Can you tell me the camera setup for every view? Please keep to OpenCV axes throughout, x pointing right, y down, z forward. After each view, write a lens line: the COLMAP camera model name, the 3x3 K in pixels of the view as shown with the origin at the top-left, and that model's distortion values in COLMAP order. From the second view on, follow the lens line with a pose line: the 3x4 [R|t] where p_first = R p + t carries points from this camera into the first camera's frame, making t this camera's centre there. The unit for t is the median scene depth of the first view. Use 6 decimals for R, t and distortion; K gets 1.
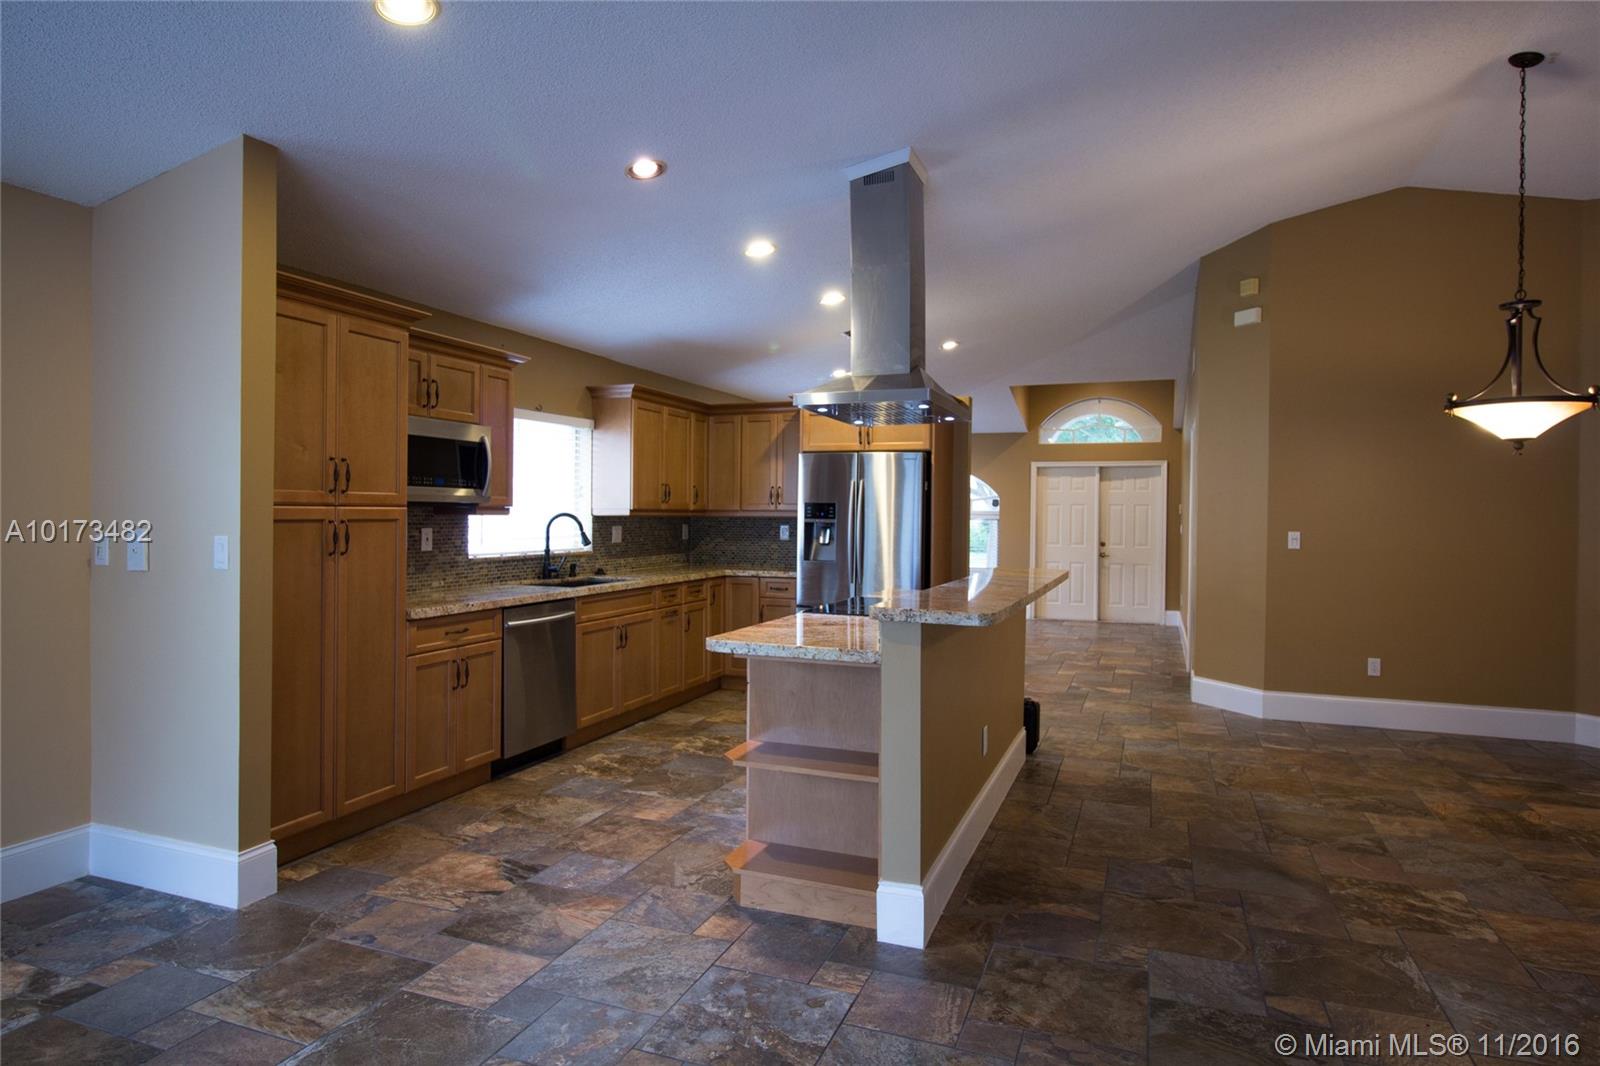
lens RADIAL K [[923.5, 0, 796.9], [0, 923.5, 523.4], [0, 0, 1]] dist [0.005397, -0.011765]
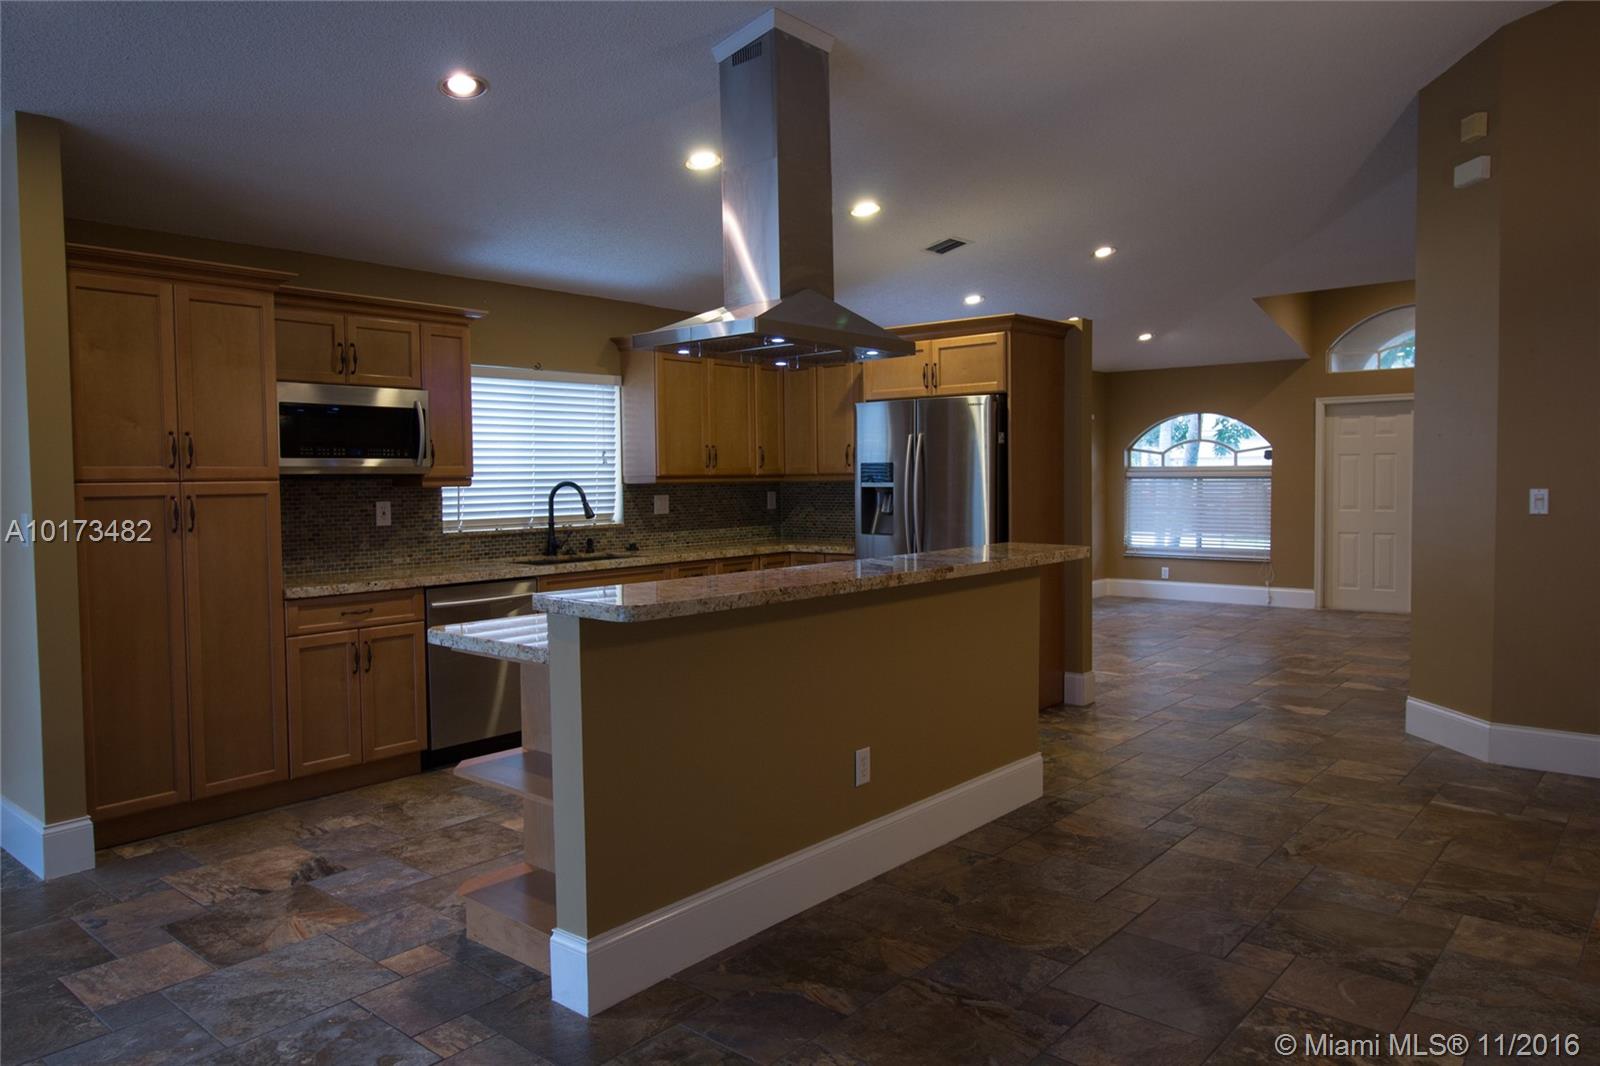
lens RADIAL K [[1072.6, 0, 797.5], [0, 1072.6, 524.4], [0, 0, 1]] dist [0.005593, -0.006333]
pose [[0.942162, -0.006085, -0.335103, 0.429747], [0.017512, 0.999363, 0.031088, 0.002064], [0.334700, -0.035158, 0.941668, 0.130826]]
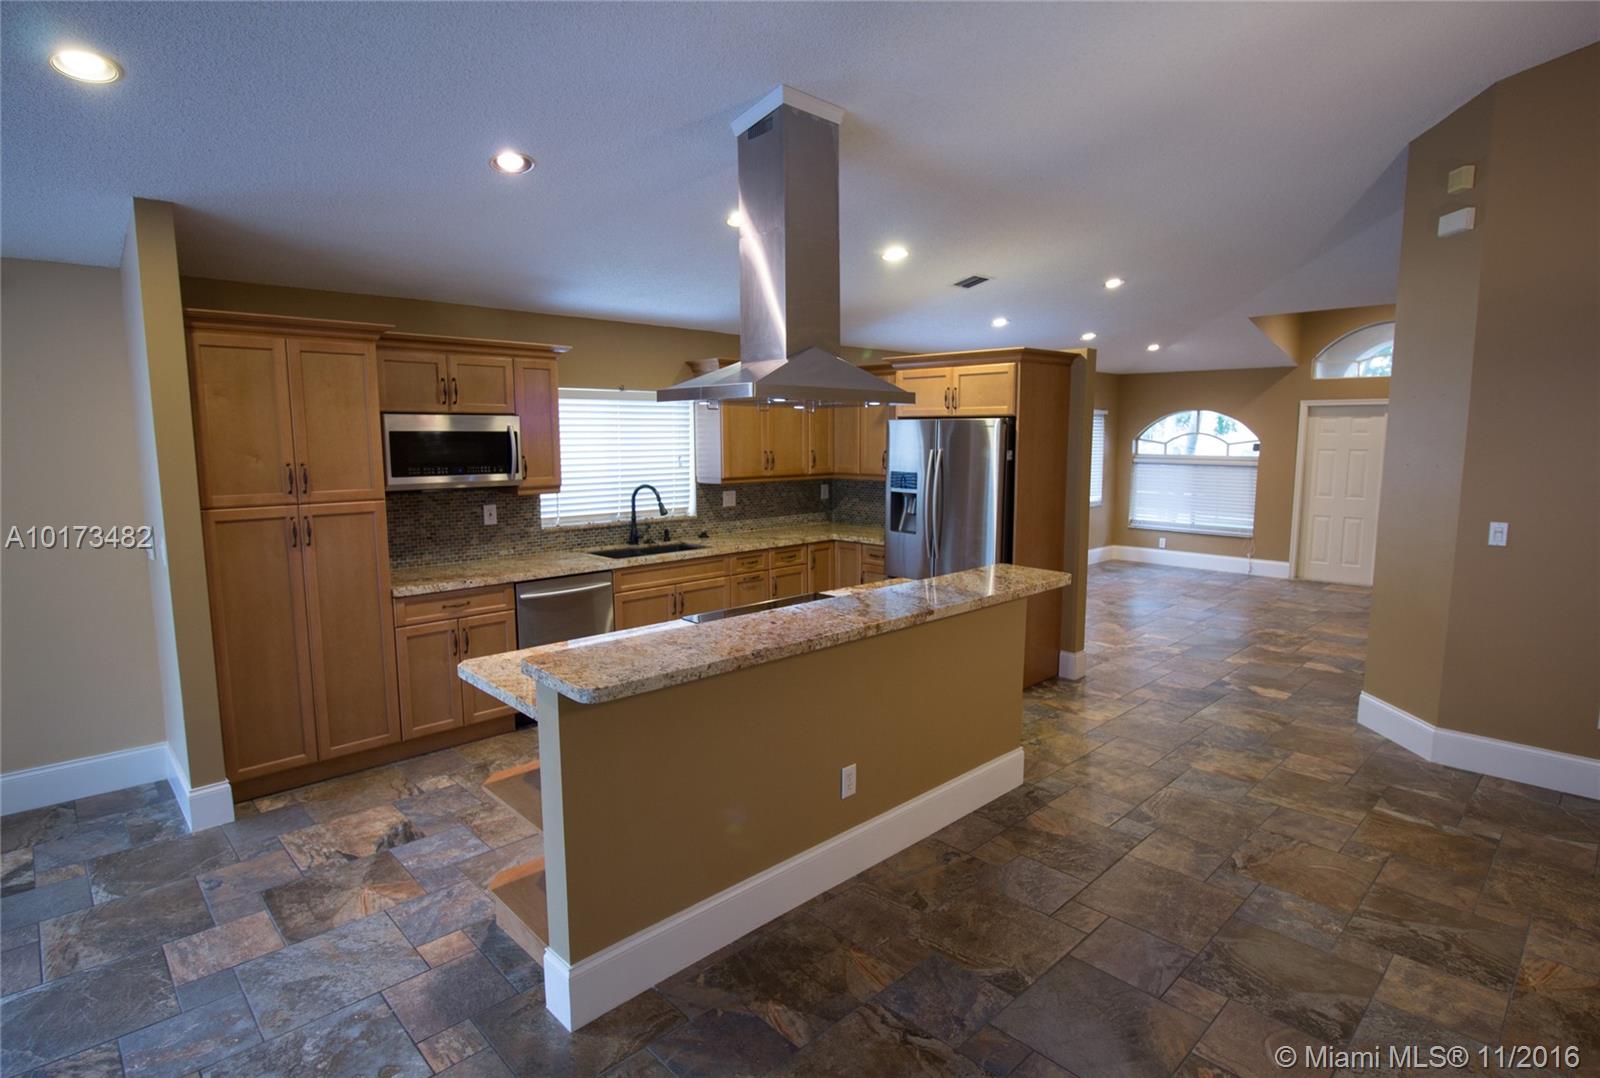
lens RADIAL K [[818.7, 0, 812.8], [0, 818.7, 537.7], [0, 0, 1]] dist [0.001048, -0.013021]
pose [[0.909489, 0.042126, -0.413589, 0.457860], [0.005253, 0.993609, 0.112756, -0.079110], [0.415696, -0.104722, 0.903455, 0.287695]]
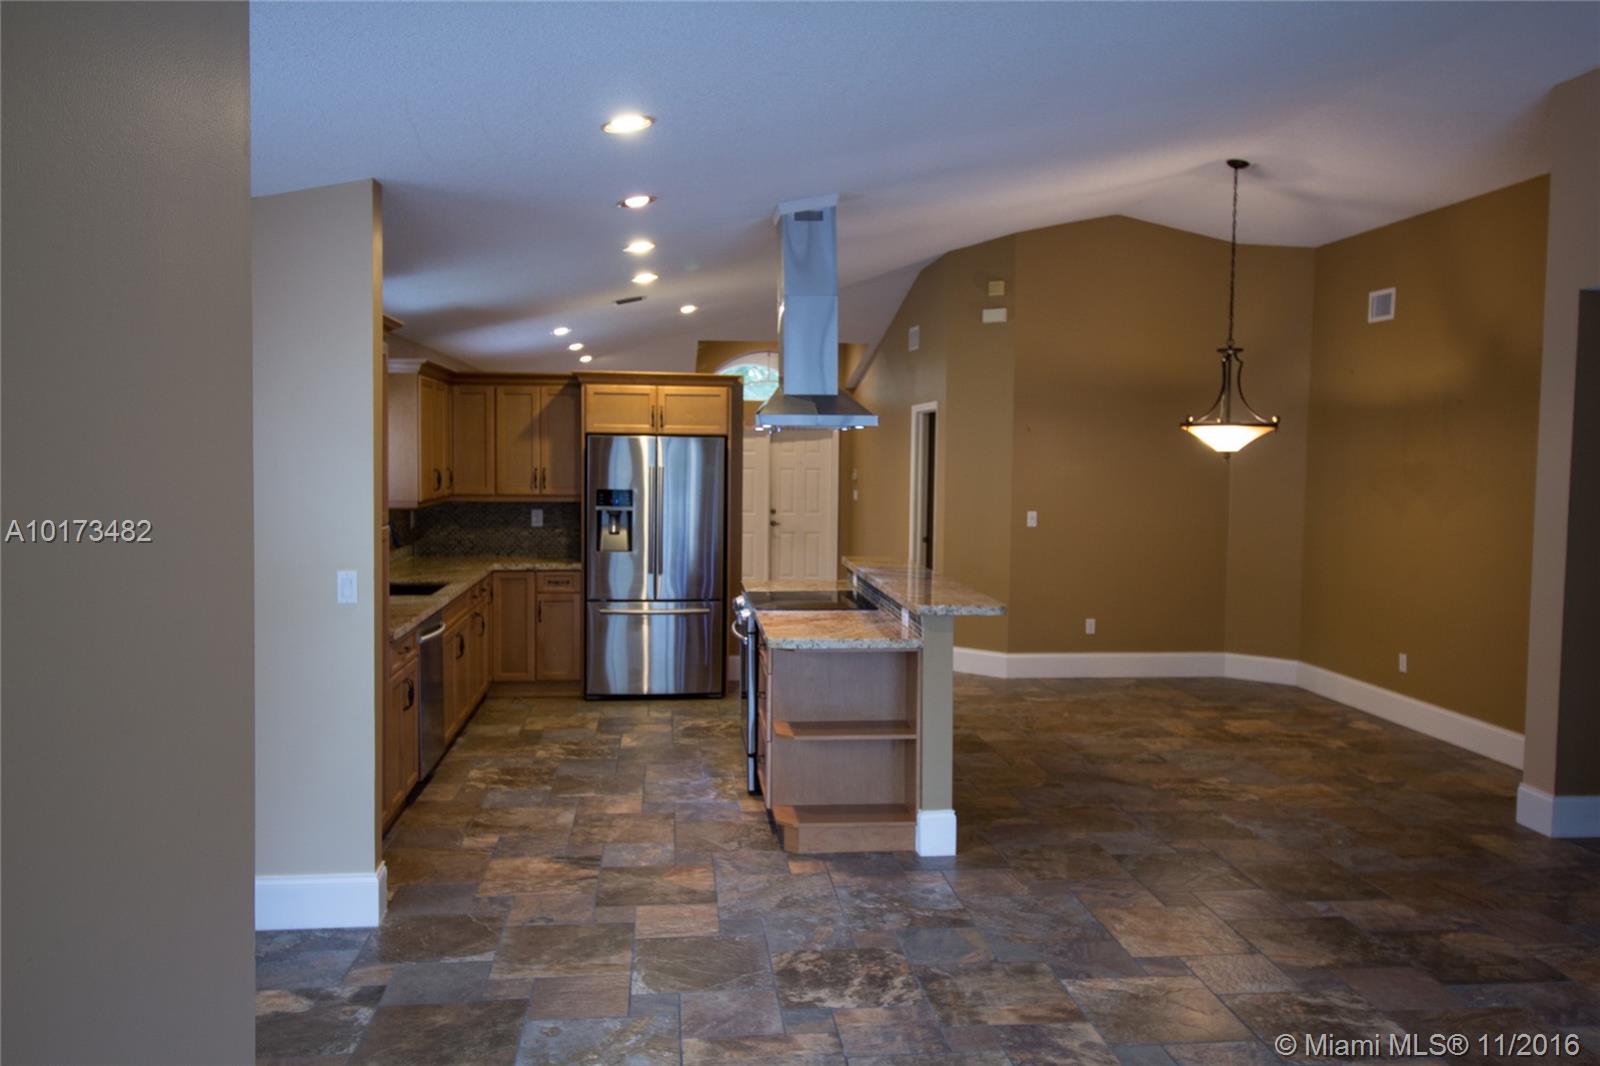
lens RADIAL K [[1263.5, 0, 806.6], [0, 1263.5, 525.4], [0, 0, 1]] dist [0.012481, 0.003318]
pose [[0.886916, -0.026325, 0.461180, -0.614475], [0.002626, 0.998646, 0.051955, -0.080798], [-0.461923, -0.044869, 0.885784, -0.354172]]
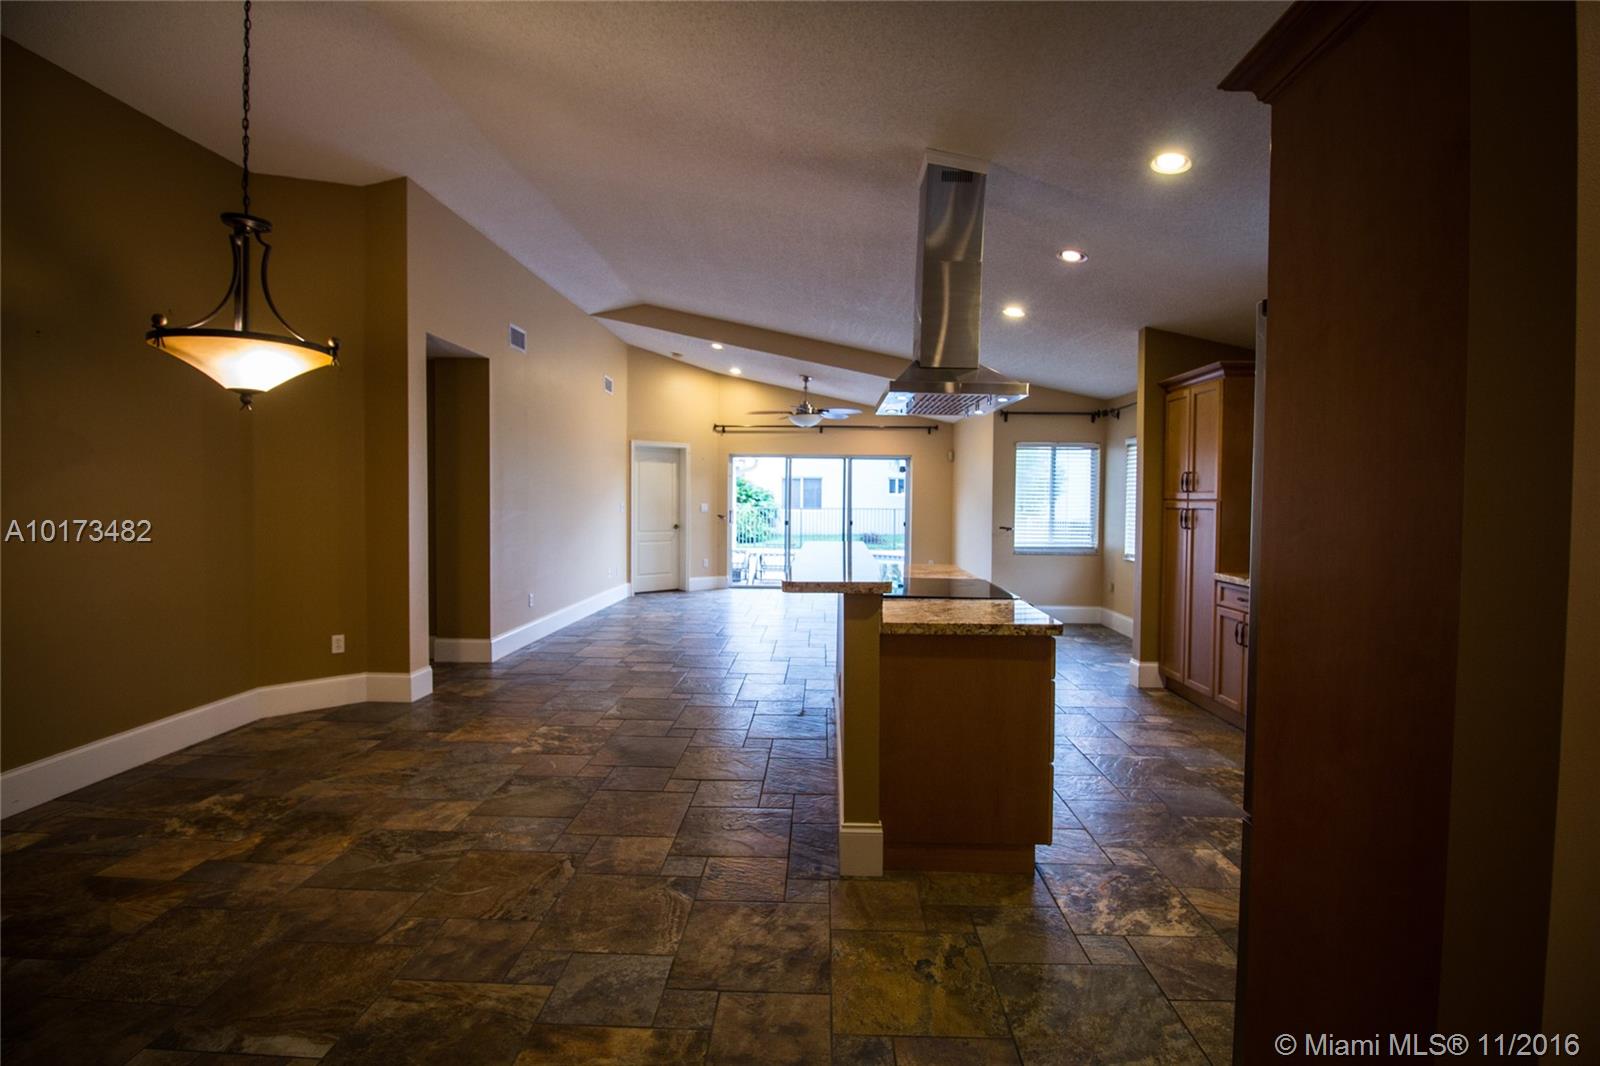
lens RADIAL K [[744.3, 0, 800.2], [0, 744.3, 522.0], [0, 0, 1]] dist [0.002161, -0.015985]
pose [[-0.943595, -0.008926, -0.330980, 0.543605], [-0.023786, 0.998881, 0.040874, -0.015055], [0.330245, 0.046441, -0.942752, 1.782800]]
